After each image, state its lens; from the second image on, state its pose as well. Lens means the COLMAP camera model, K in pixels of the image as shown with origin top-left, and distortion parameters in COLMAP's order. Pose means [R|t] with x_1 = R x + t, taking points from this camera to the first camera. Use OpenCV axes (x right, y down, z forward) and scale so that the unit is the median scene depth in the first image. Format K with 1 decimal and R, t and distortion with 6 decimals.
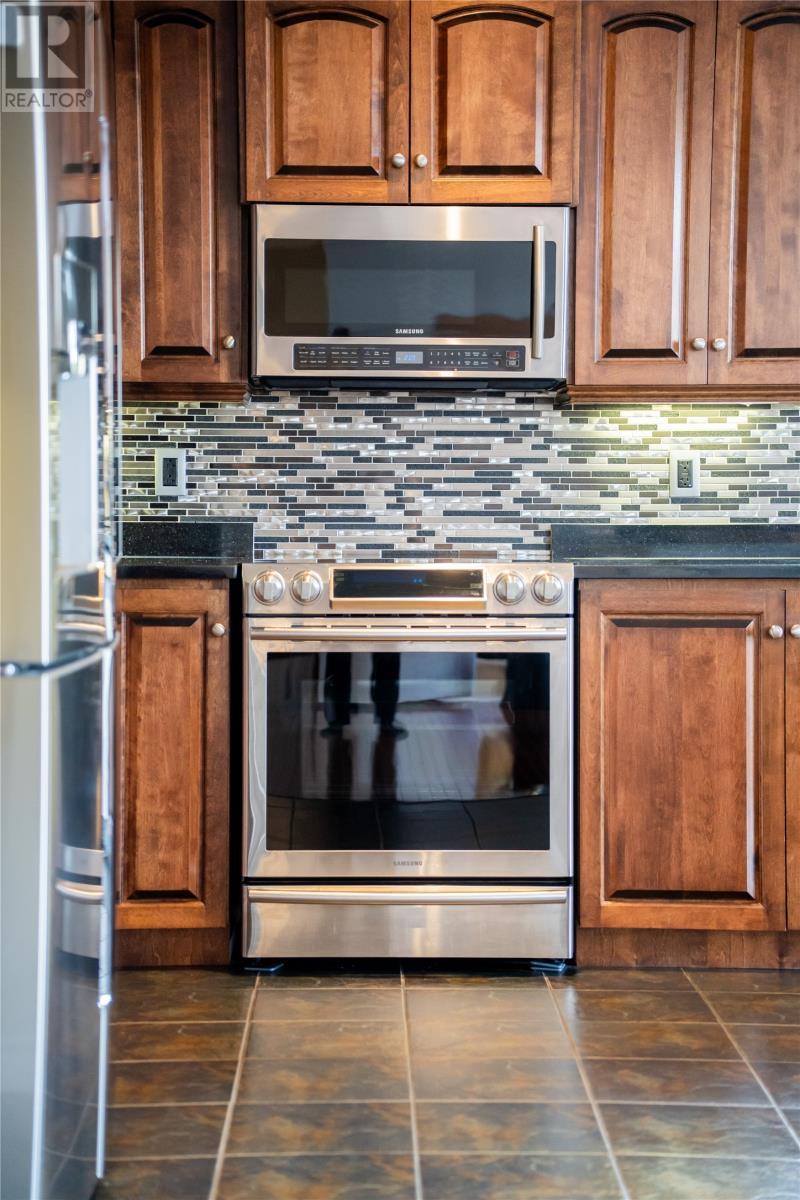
lens RADIAL K [[2363.7, 0, 400.0], [0, 2363.7, 600.0], [0, 0, 1]] dist [0.470179, 0.125974]
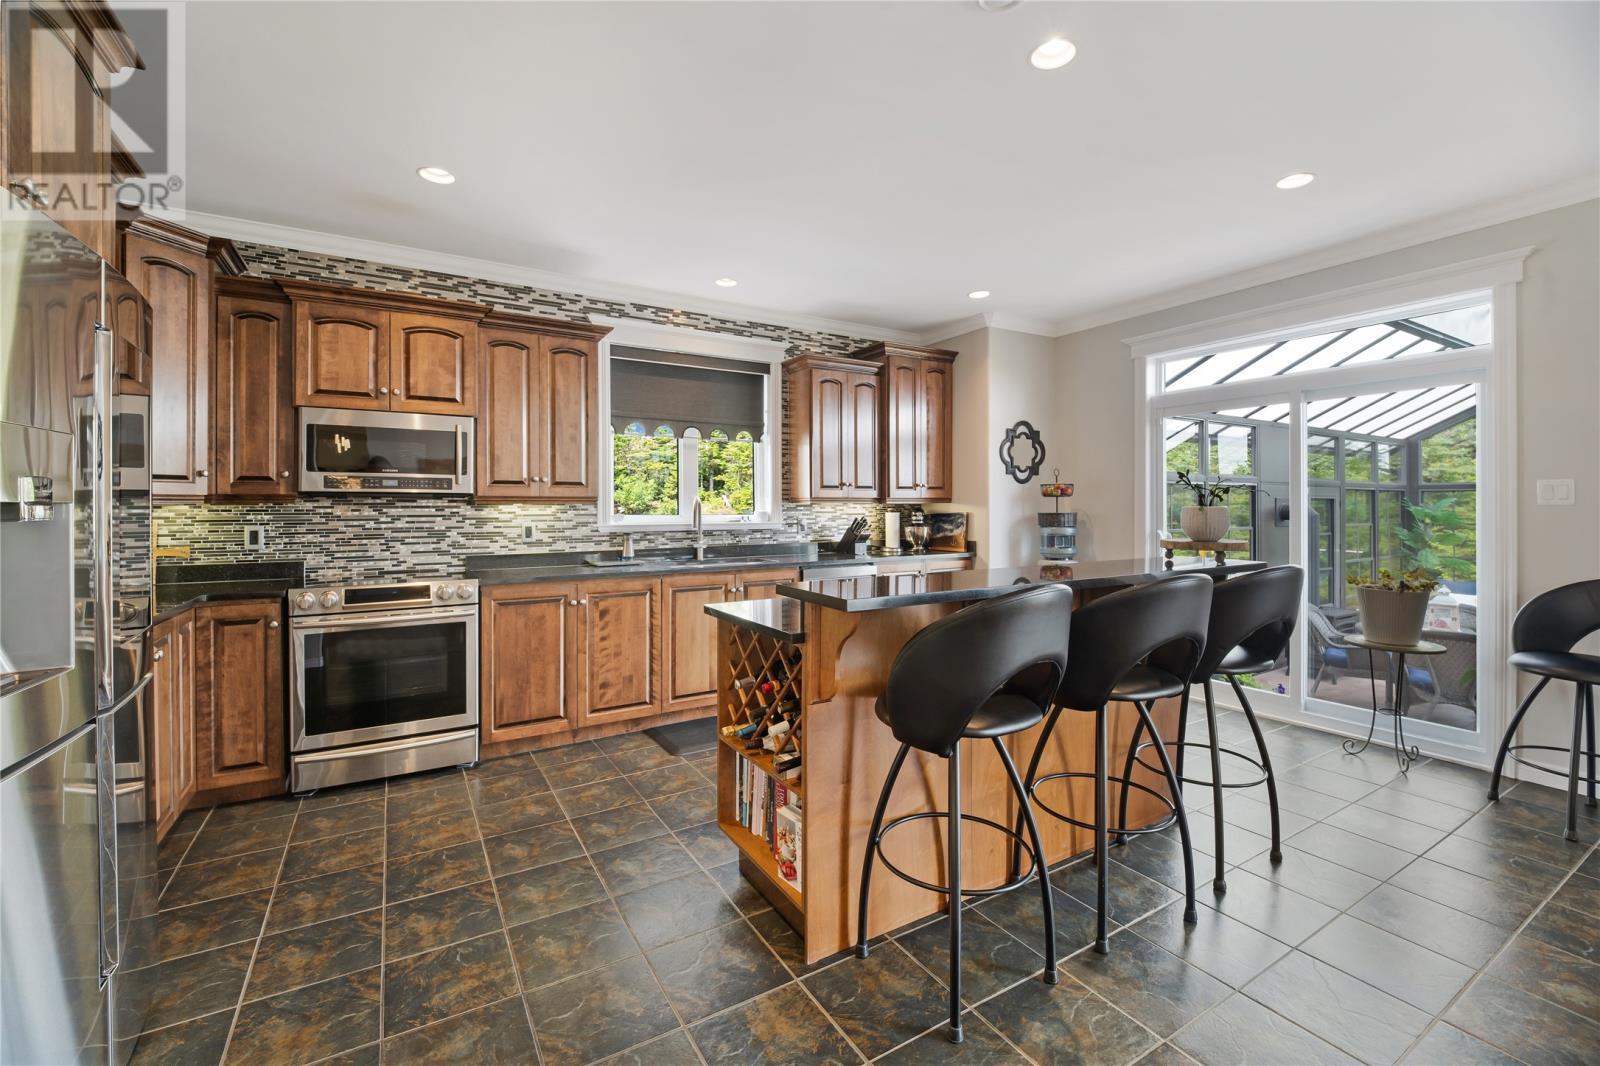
lens RADIAL K [[684.9, 0, 803.6], [0, 684.9, 501.8], [0, 0, 1]] dist [0.001139, -0.015754]
pose [[0.866162, -0.002230, 0.499758, 0.018280], [0.032155, 0.998167, -0.051275, -0.042989], [-0.498727, 0.060482, 0.864646, 0.300642]]
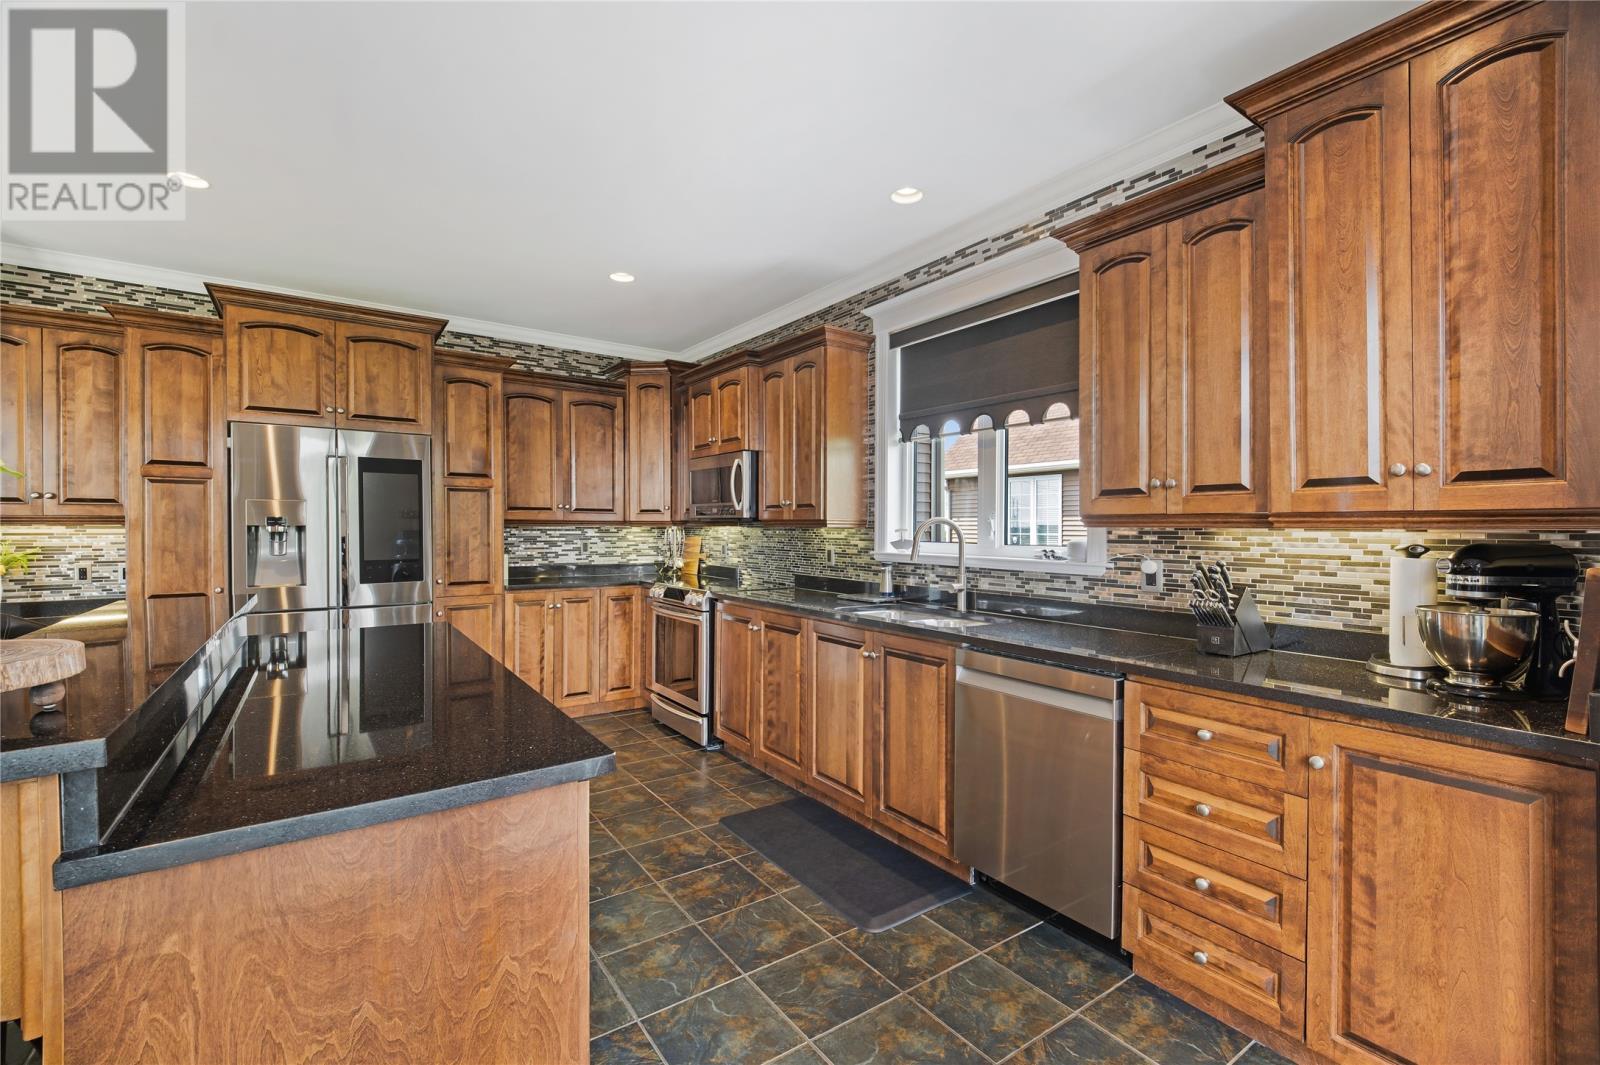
lens RADIAL K [[675.1, 0, 800.0], [0, 675.1, 532.5], [0, 0, 1]] dist [0.002742, 0.000528]
pose [[0.555177, 0.004493, -0.831720, 0.715170], [-0.049874, 0.998366, -0.027897, -0.061125], [0.830236, 0.056969, 0.554494, 0.667171]]
